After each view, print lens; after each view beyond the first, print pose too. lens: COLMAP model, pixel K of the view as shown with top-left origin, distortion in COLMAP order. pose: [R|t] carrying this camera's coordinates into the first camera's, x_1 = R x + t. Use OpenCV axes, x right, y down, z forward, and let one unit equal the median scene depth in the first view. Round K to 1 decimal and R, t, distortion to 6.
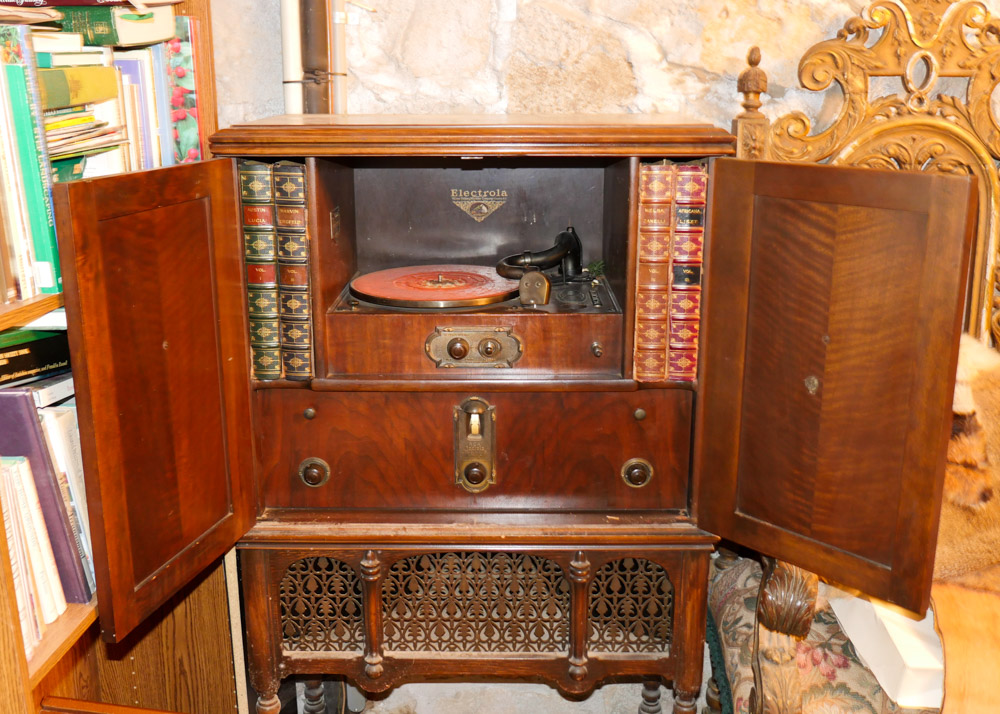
lens RADIAL K [[1028.0, 0, 498.8], [0, 1028.0, 357.2], [0, 0, 1]] dist [-0.005661, 0.000000]
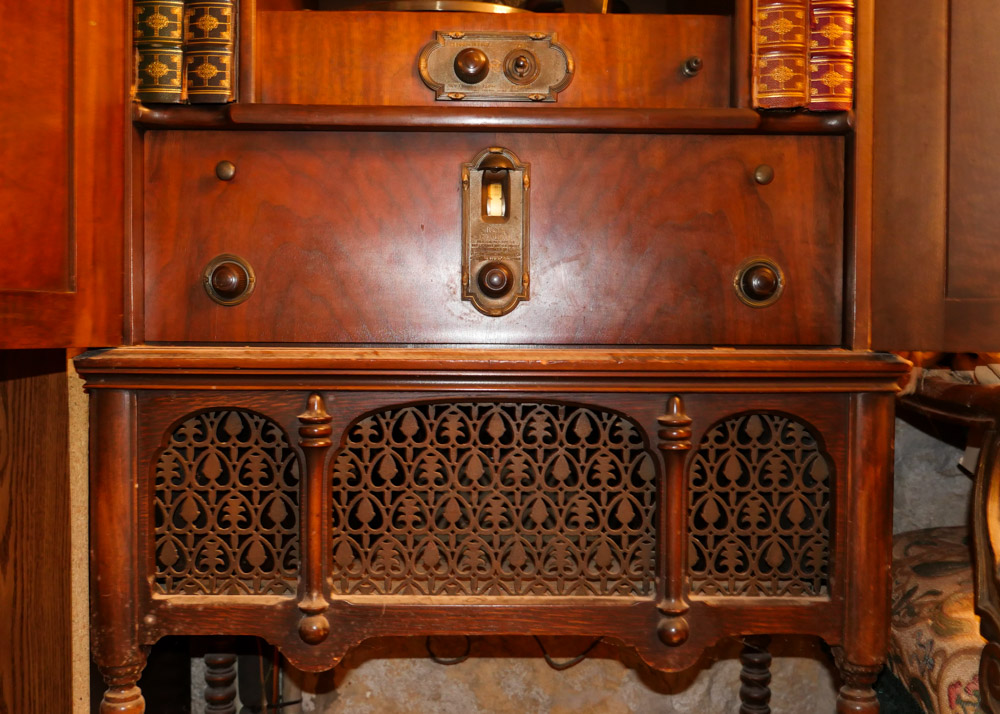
lens RADIAL K [[1028.0, 0, 503.8], [0, 1028.0, 353.5], [0, 0, 1]] dist [-0.005661, 0.000000]
pose [[0.999603, 0.006606, 0.027392, -0.033495], [0.000413, 0.968593, -0.248650, 0.301542], [-0.028174, 0.248562, 0.968206, 0.415650]]
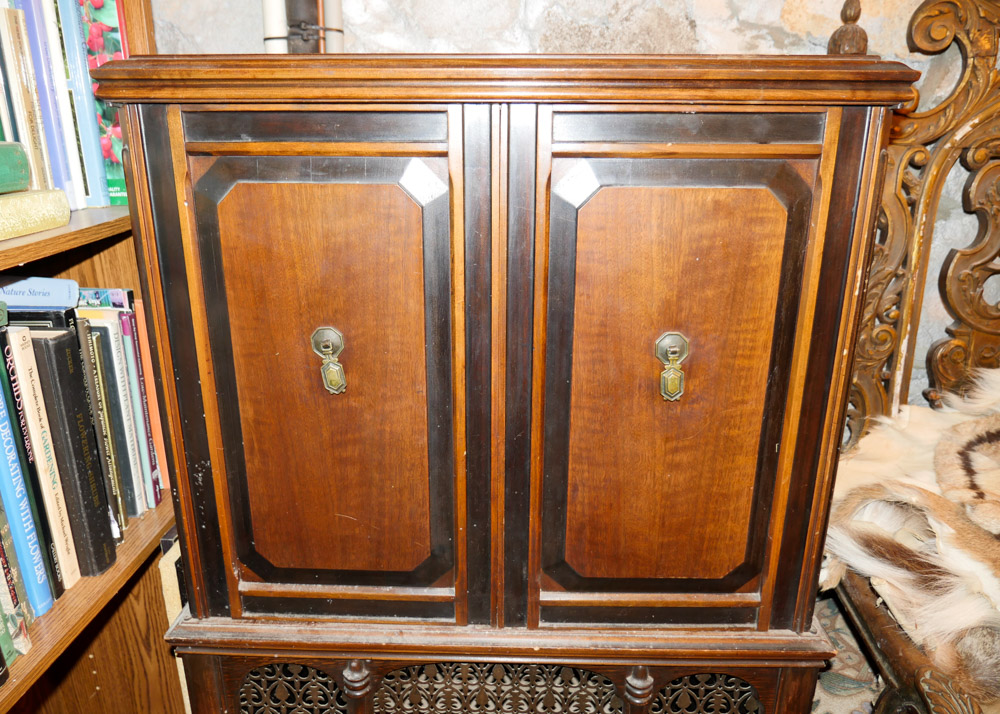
lens RADIAL K [[722.6, 0, 497.6], [0, 722.6, 355.6], [0, 0, 1]] dist [-0.009115, -0.003476]
pose [[0.999794, 0.010621, -0.017284, -0.015837], [-0.009940, 0.999188, 0.039040, -0.048978], [0.017684, -0.038860, 0.999088, 0.477922]]
